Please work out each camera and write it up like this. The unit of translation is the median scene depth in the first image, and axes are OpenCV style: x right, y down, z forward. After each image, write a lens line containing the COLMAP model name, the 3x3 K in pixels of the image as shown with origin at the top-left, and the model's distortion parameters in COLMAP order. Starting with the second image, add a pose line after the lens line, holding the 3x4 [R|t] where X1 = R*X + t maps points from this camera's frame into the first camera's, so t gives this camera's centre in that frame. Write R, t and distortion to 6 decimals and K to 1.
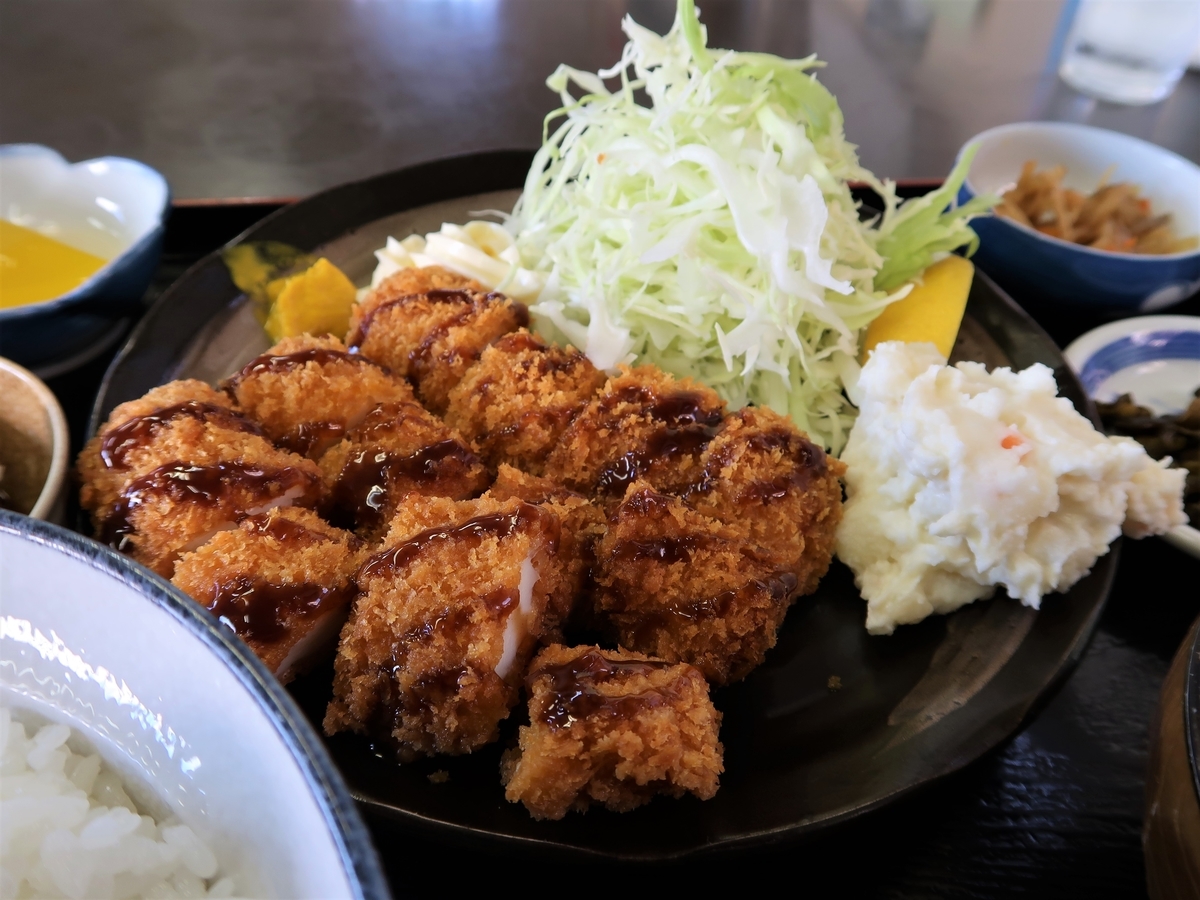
lens RADIAL K [[952.8, 0, 597.2], [0, 952.8, 447.0], [0, 0, 1]] dist [-0.011809, 0.023936]
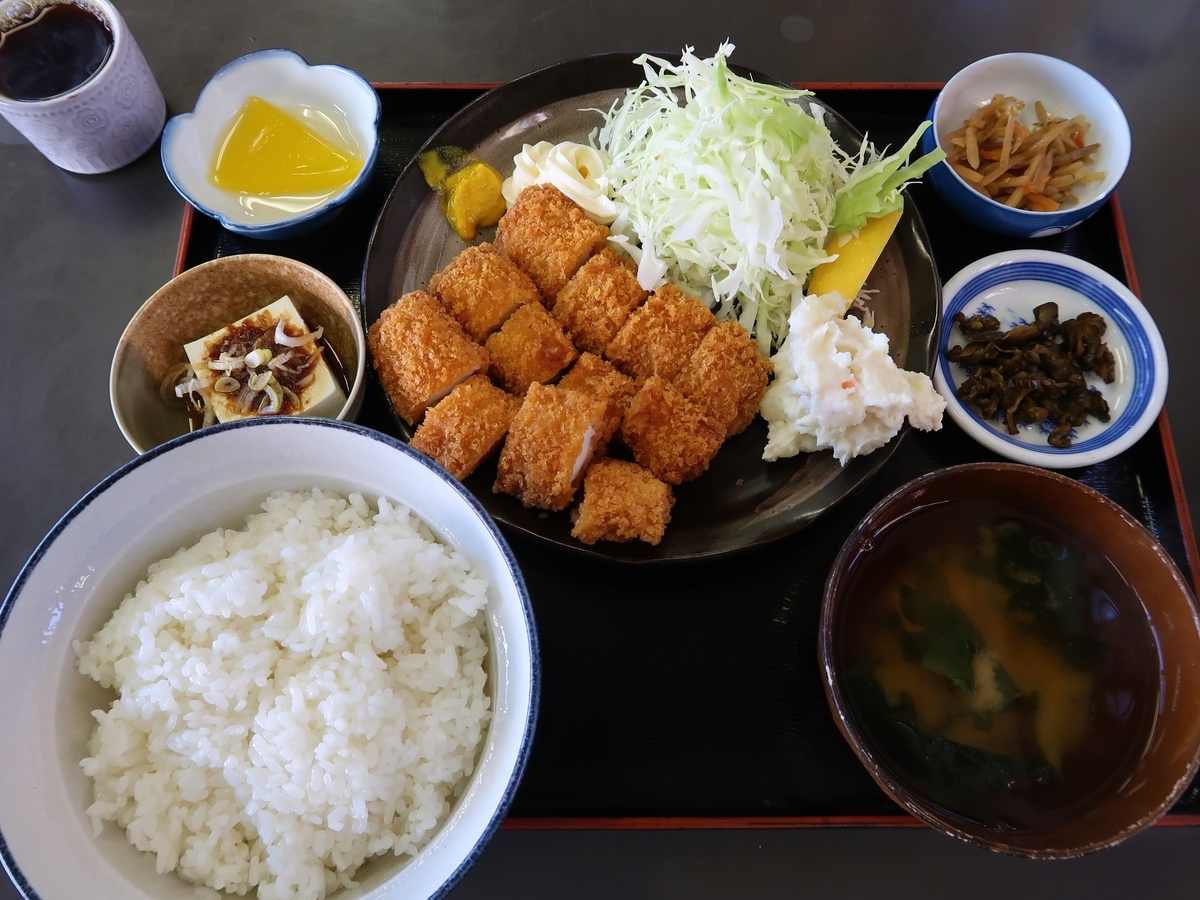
lens RADIAL K [[952.8, 0, 602.1], [0, 952.8, 450.7], [0, 0, 1]] dist [-0.011809, 0.023936]
pose [[0.990933, 0.113567, -0.071796, 0.100835], [-0.072230, 0.900860, 0.428059, -0.656597], [0.113291, -0.418992, 0.900894, -0.811542]]
